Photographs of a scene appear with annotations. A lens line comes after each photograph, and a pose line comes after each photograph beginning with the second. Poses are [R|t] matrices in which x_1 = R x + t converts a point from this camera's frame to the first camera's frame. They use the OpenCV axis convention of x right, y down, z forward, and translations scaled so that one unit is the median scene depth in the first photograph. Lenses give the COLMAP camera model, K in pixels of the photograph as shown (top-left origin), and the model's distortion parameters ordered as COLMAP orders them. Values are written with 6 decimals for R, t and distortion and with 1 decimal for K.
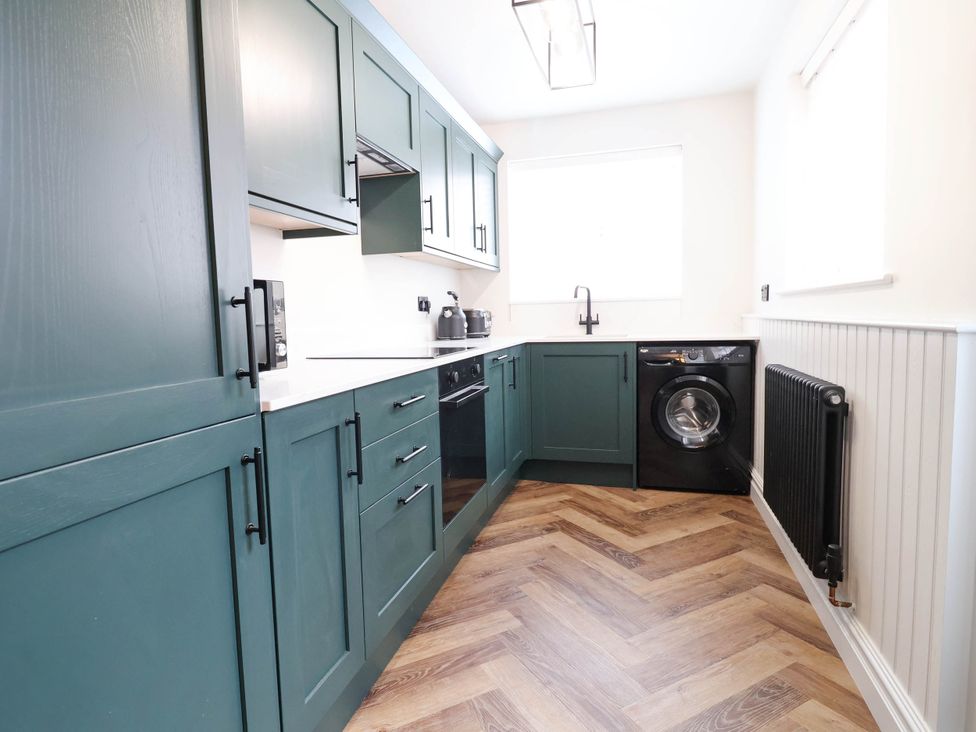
lens RADIAL K [[545.3, 0, 485.9], [0, 545.3, 362.2], [0, 0, 1]] dist [-0.000240, -0.000266]
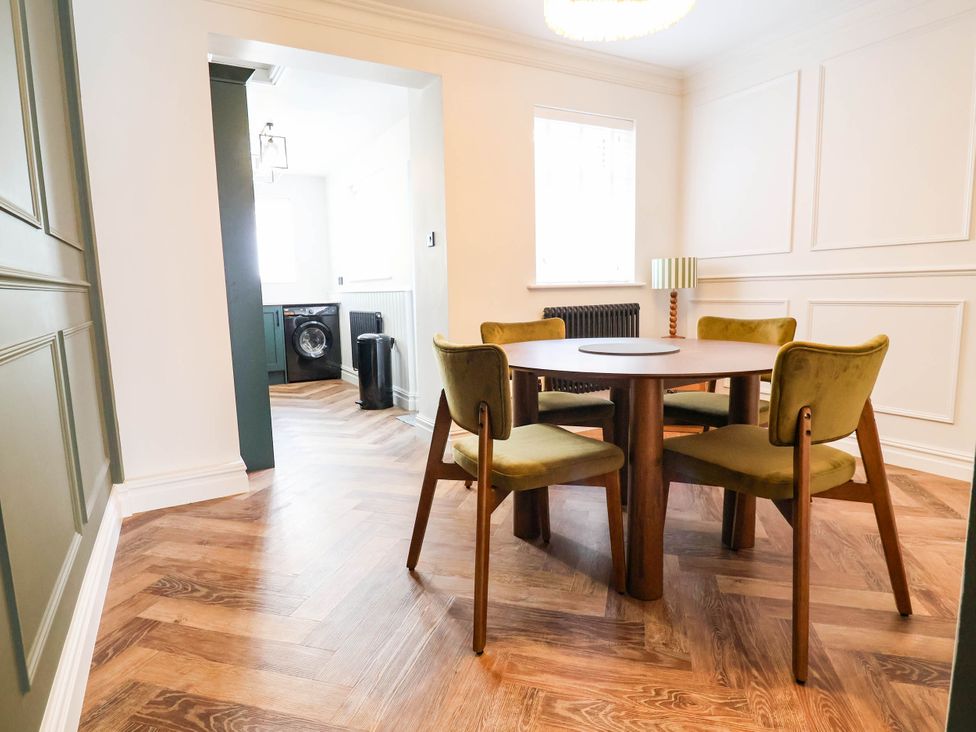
lens RADIAL K [[545.3, 0, 485.9], [0, 545.3, 362.2], [0, 0, 1]] dist [-0.000240, -0.000266]
pose [[0.685925, -0.086798, 0.722477, -0.624831], [0.068470, 0.996154, 0.054671, 0.105664], [-0.724443, 0.011968, 0.689230, -0.816134]]
